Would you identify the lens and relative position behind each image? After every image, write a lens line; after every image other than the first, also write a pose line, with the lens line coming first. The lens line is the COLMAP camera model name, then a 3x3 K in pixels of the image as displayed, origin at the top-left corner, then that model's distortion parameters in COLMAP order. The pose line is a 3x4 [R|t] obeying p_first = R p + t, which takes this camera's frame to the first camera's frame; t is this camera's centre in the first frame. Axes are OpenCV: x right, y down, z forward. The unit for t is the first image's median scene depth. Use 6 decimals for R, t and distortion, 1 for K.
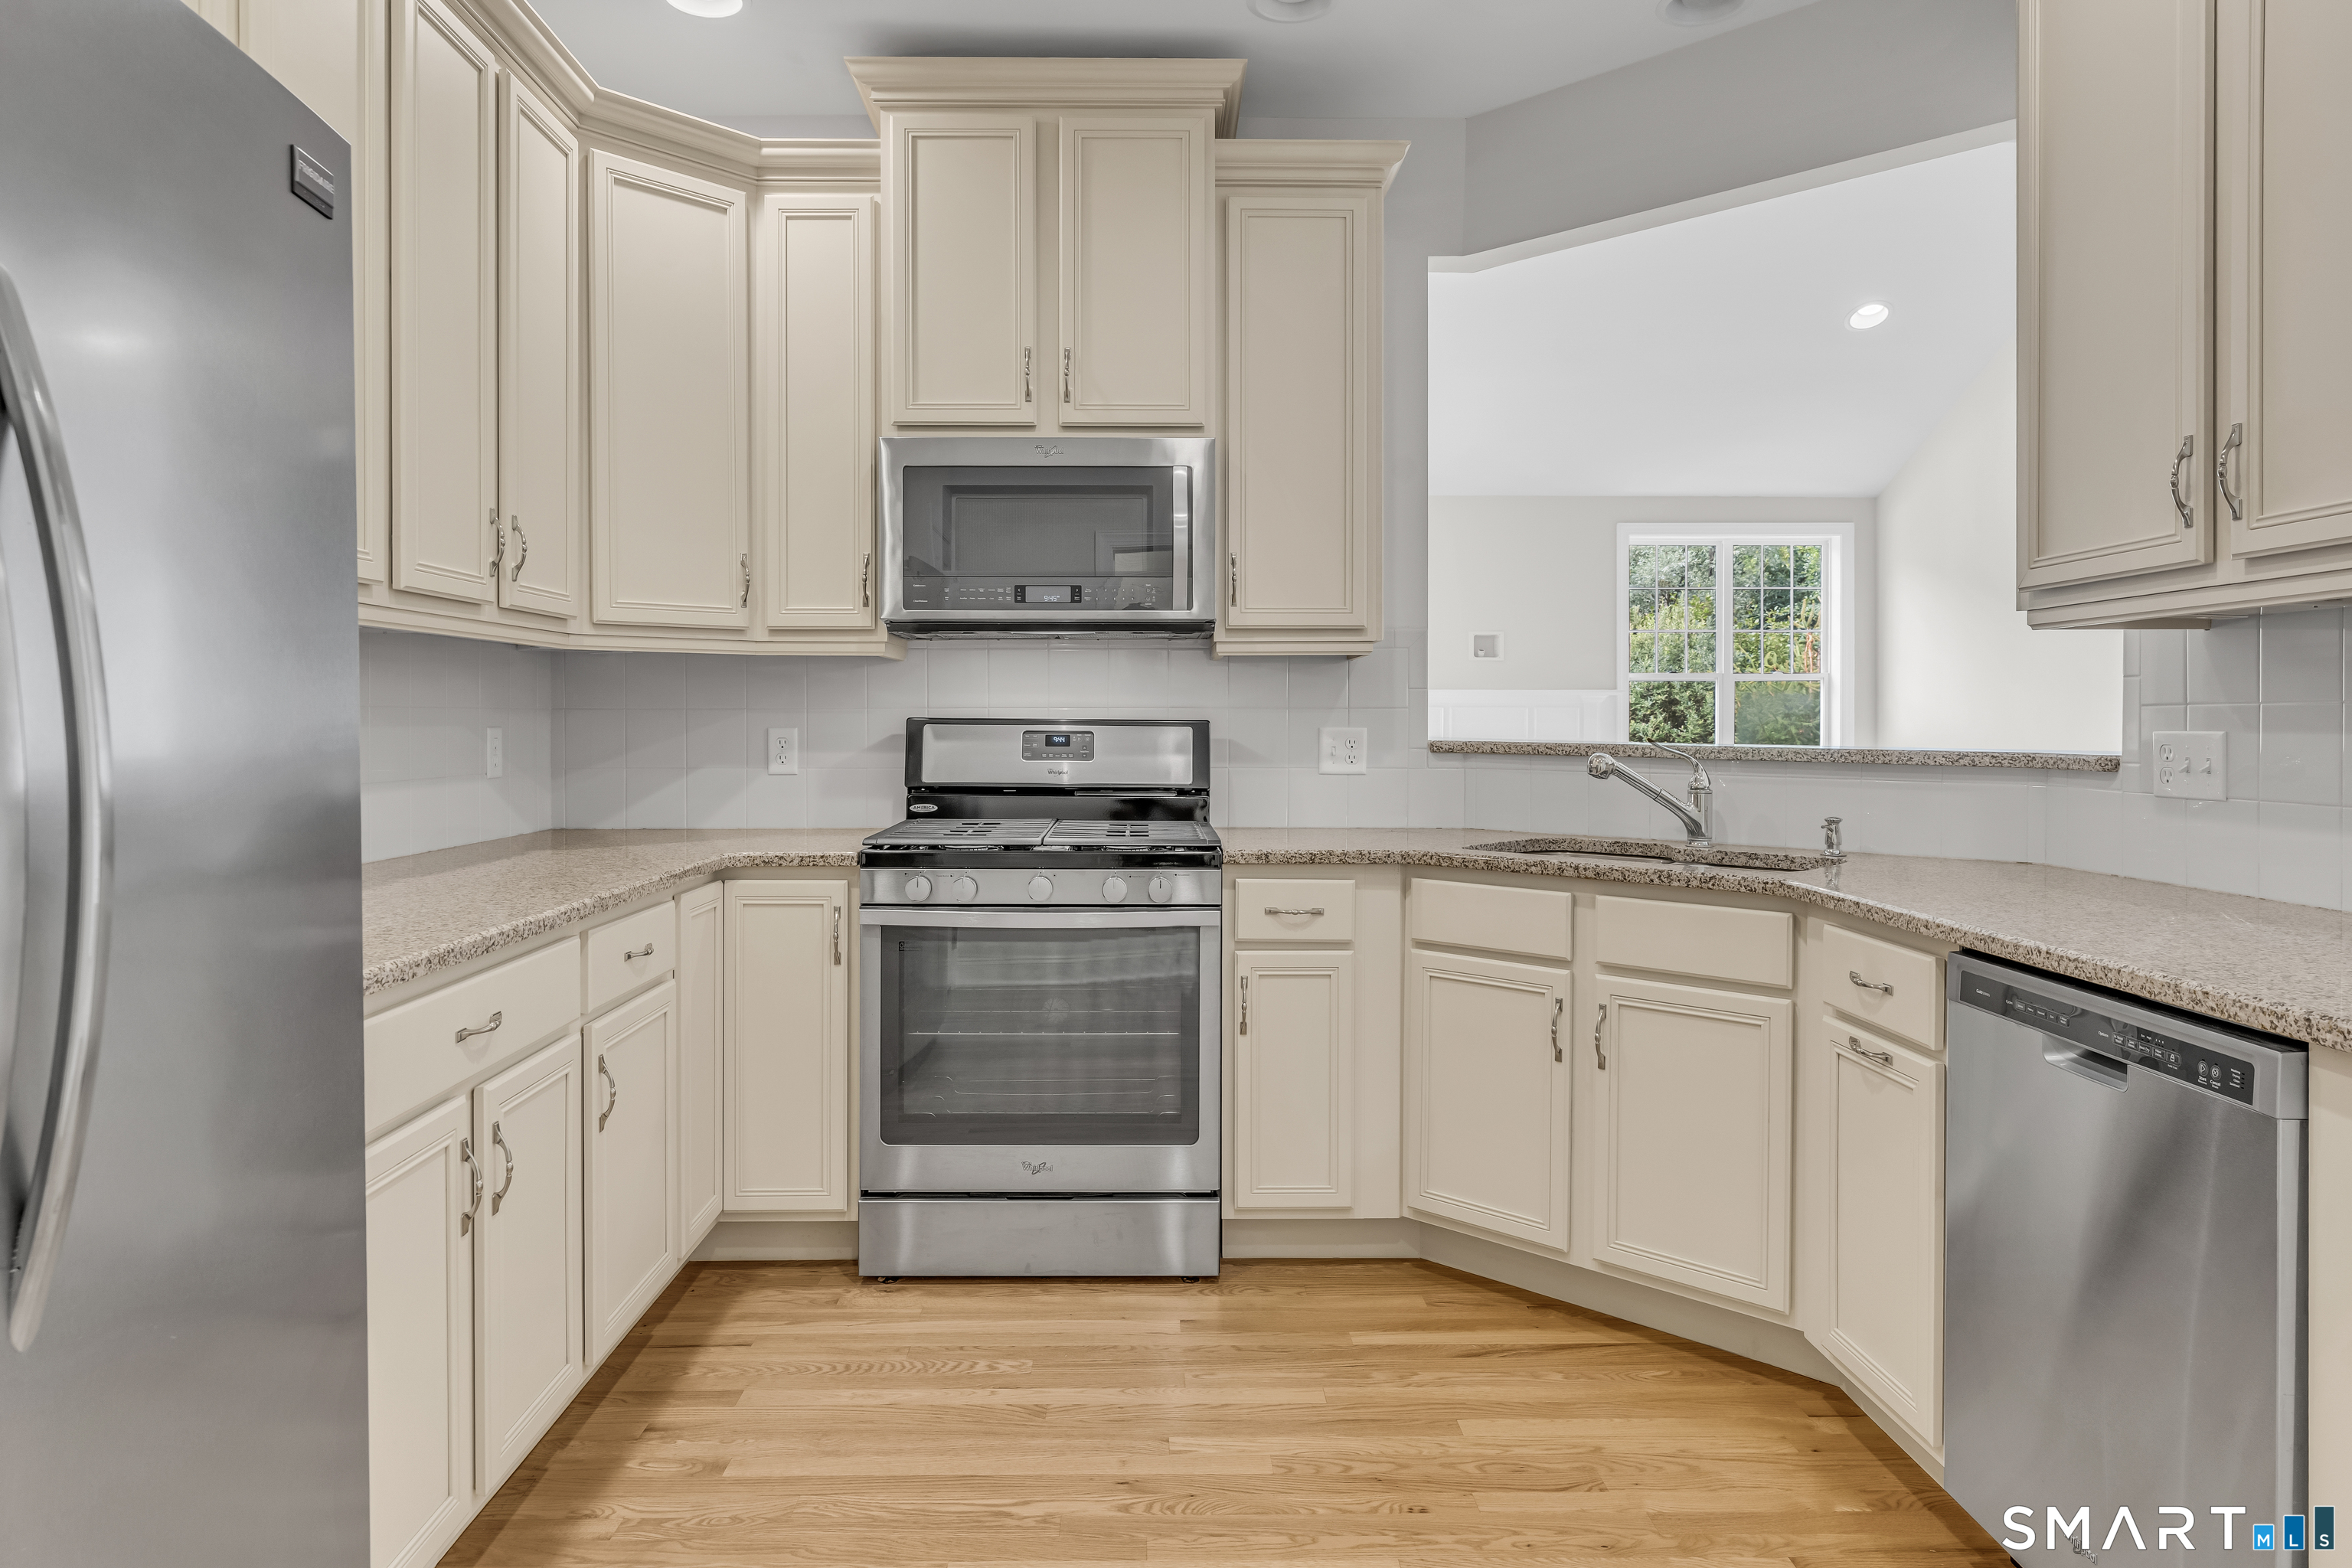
lens RADIAL K [[1390.1, 0, 1185.4], [0, 1390.1, 731.2], [0, 0, 1]] dist [0.000203, -0.000236]
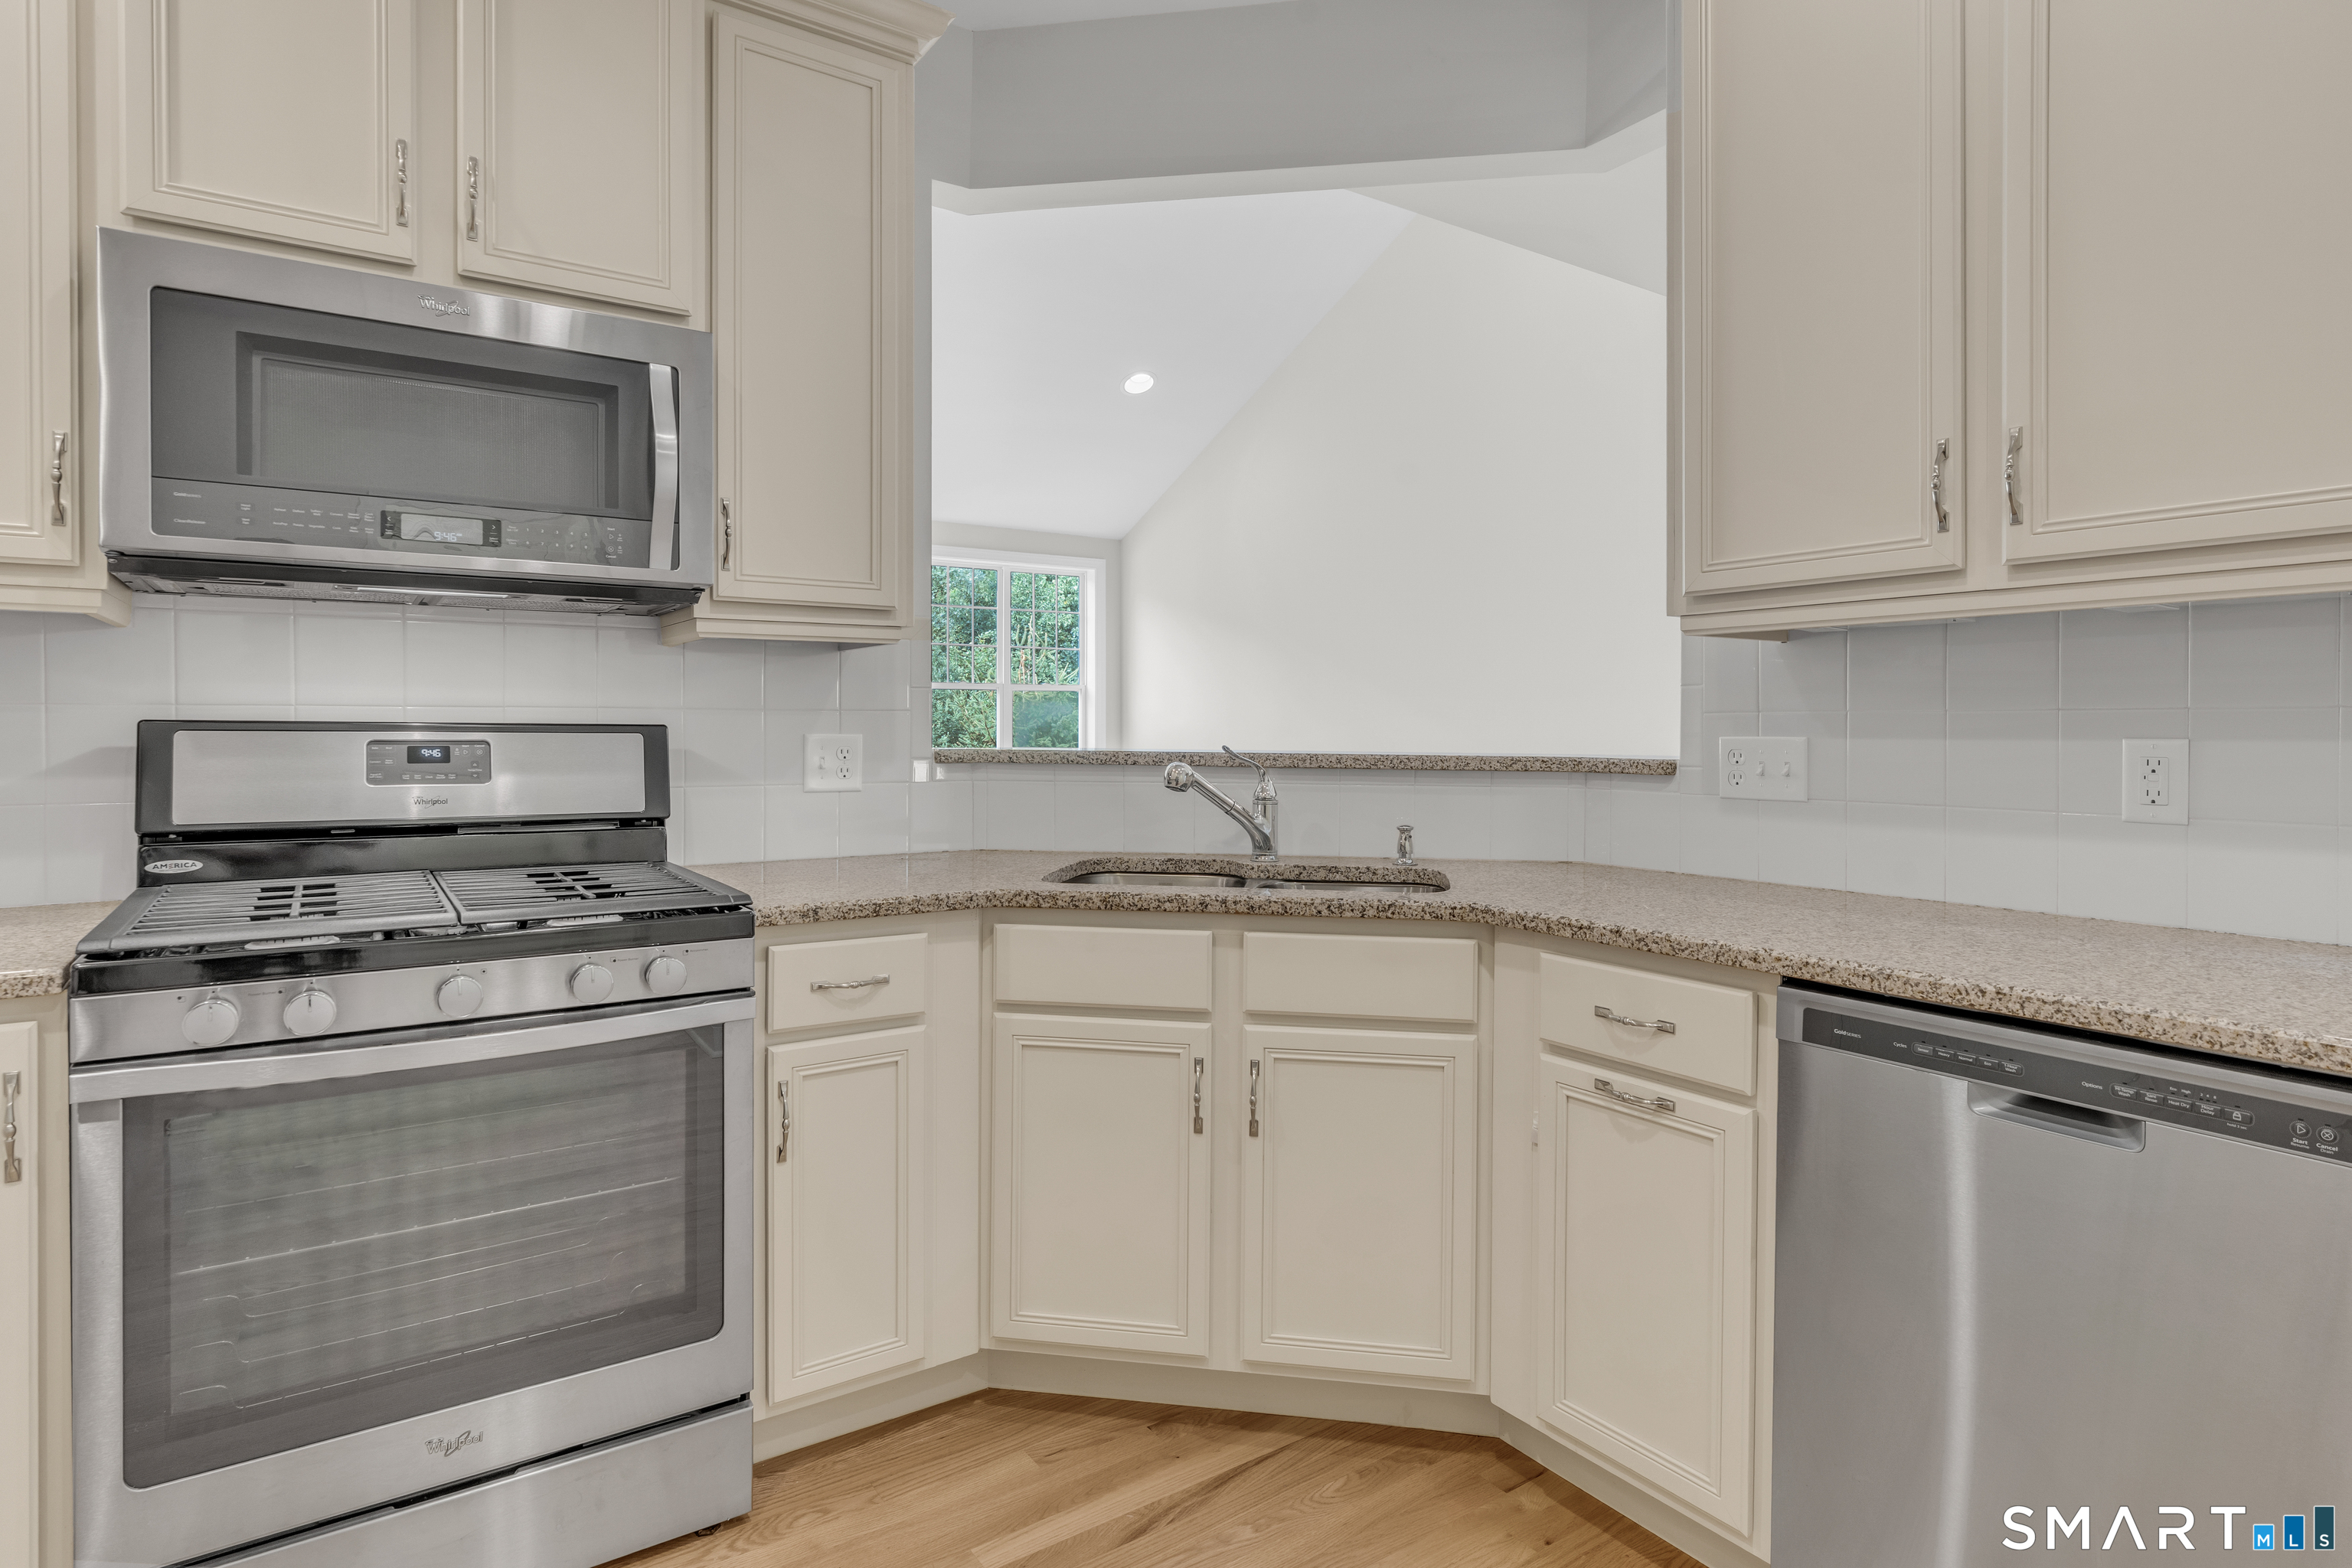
lens RADIAL K [[1205.2, 0, 1177.1], [0, 1205.2, 738.7], [0, 0, 1]] dist [-0.003682, 0.000082]
pose [[0.836568, -0.004696, 0.547844, -0.127145], [0.002742, 0.999987, 0.004383, -0.002981], [-0.547857, -0.002164, 0.836569, 0.366858]]
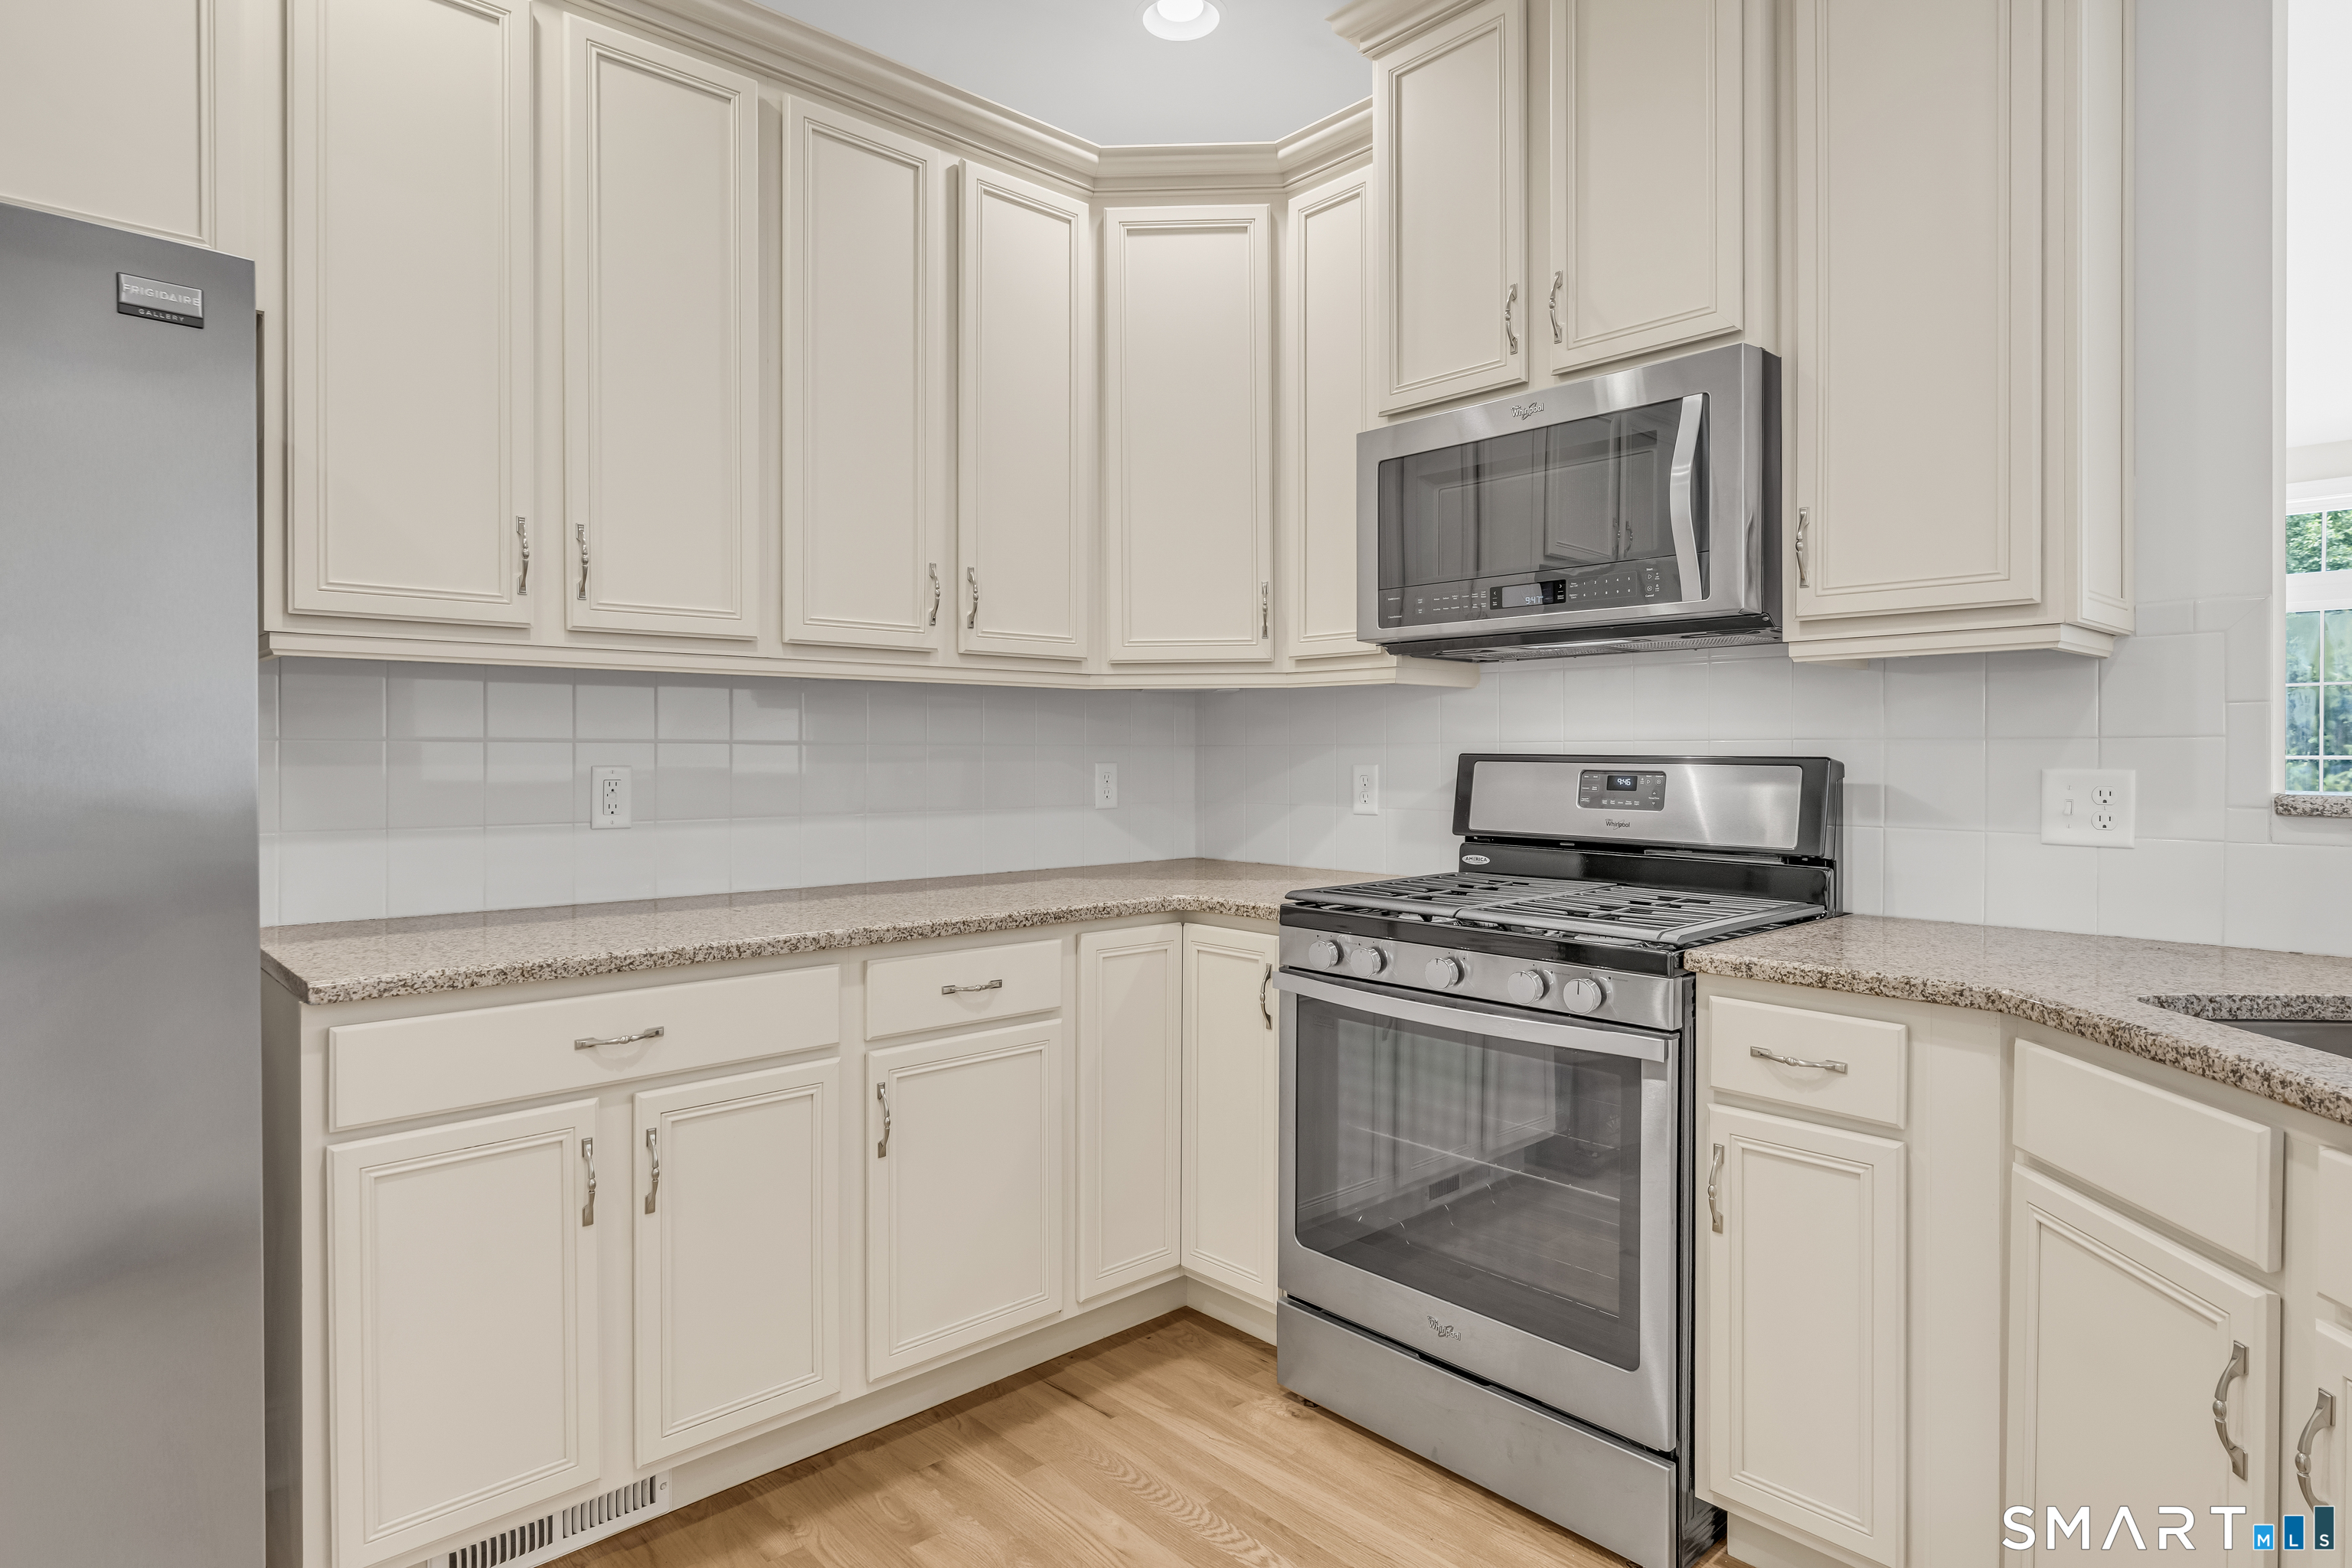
lens RADIAL K [[1282.2, 0, 1174.6], [0, 1282.2, 758.8], [0, 0, 1]] dist [-0.002337, -0.000027]
pose [[0.665429, 0.002338, -0.746457, 0.323628], [-0.006153, 0.999978, -0.002354, -0.004188], [0.746436, 0.006160, 0.665429, 0.399218]]
